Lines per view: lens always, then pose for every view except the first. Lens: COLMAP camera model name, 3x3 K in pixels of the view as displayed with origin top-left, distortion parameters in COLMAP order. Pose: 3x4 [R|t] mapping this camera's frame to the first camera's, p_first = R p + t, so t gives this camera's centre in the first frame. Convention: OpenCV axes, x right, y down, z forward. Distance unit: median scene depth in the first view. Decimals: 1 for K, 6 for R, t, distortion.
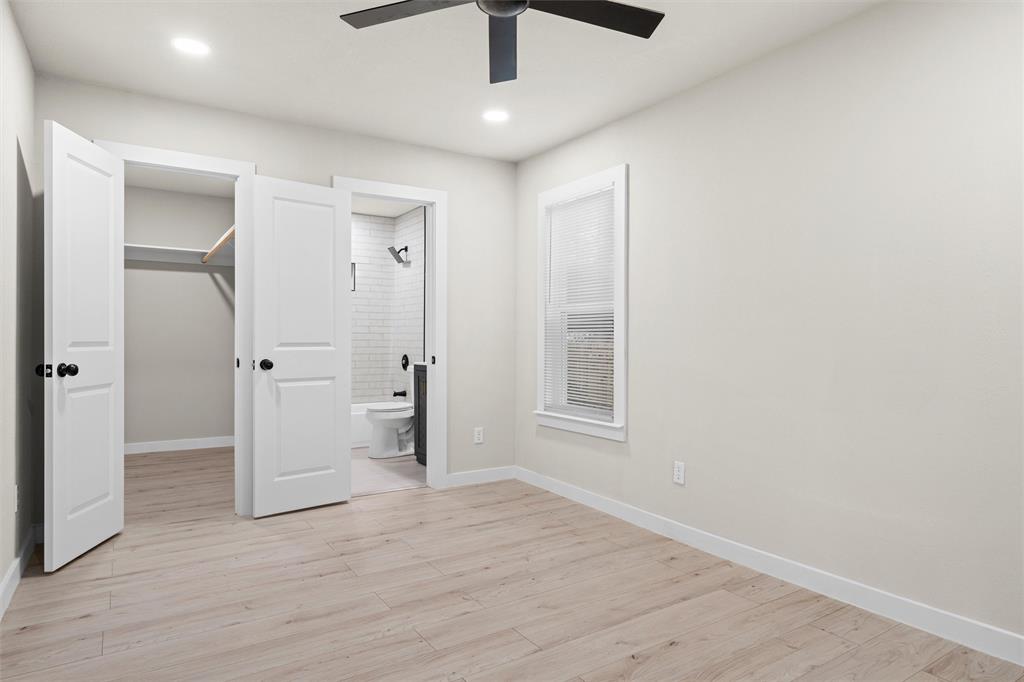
lens RADIAL K [[558.2, 0, 512.9], [0, 558.2, 340.0], [0, 0, 1]] dist [0.015546, -0.000892]
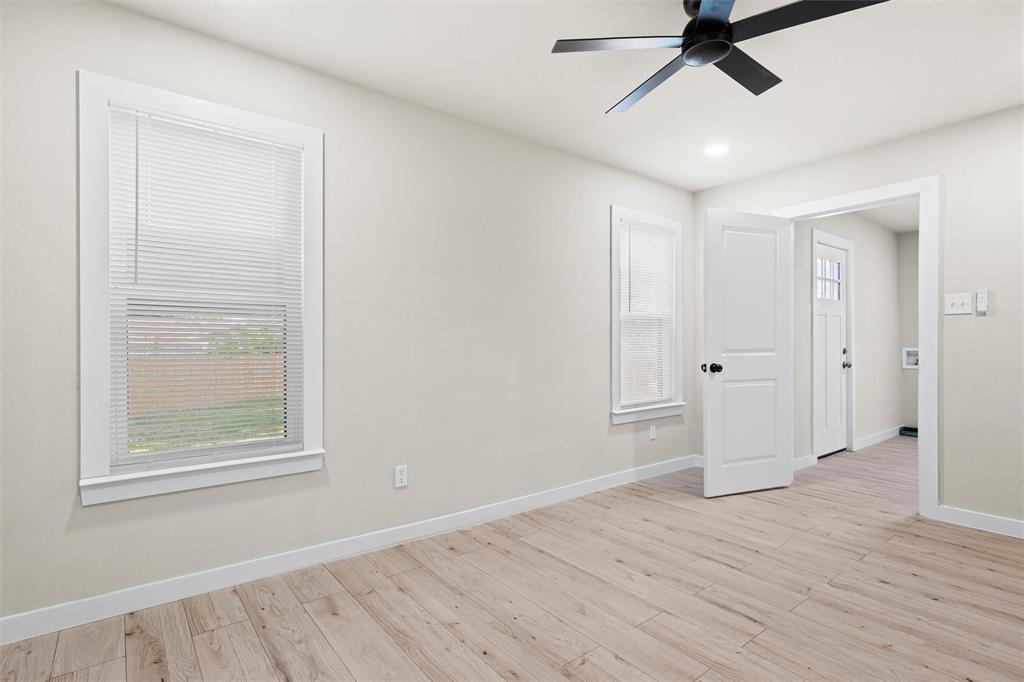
lens RADIAL K [[473.9, 0, 524.4], [0, 473.9, 343.8], [0, 0, 1]] dist [-0.000062, -0.000042]
pose [[-0.031150, -0.002108, 0.999512, -0.616306], [0.004156, 0.999989, 0.002239, -0.001986], [-0.999506, 0.004224, -0.031141, 0.885616]]
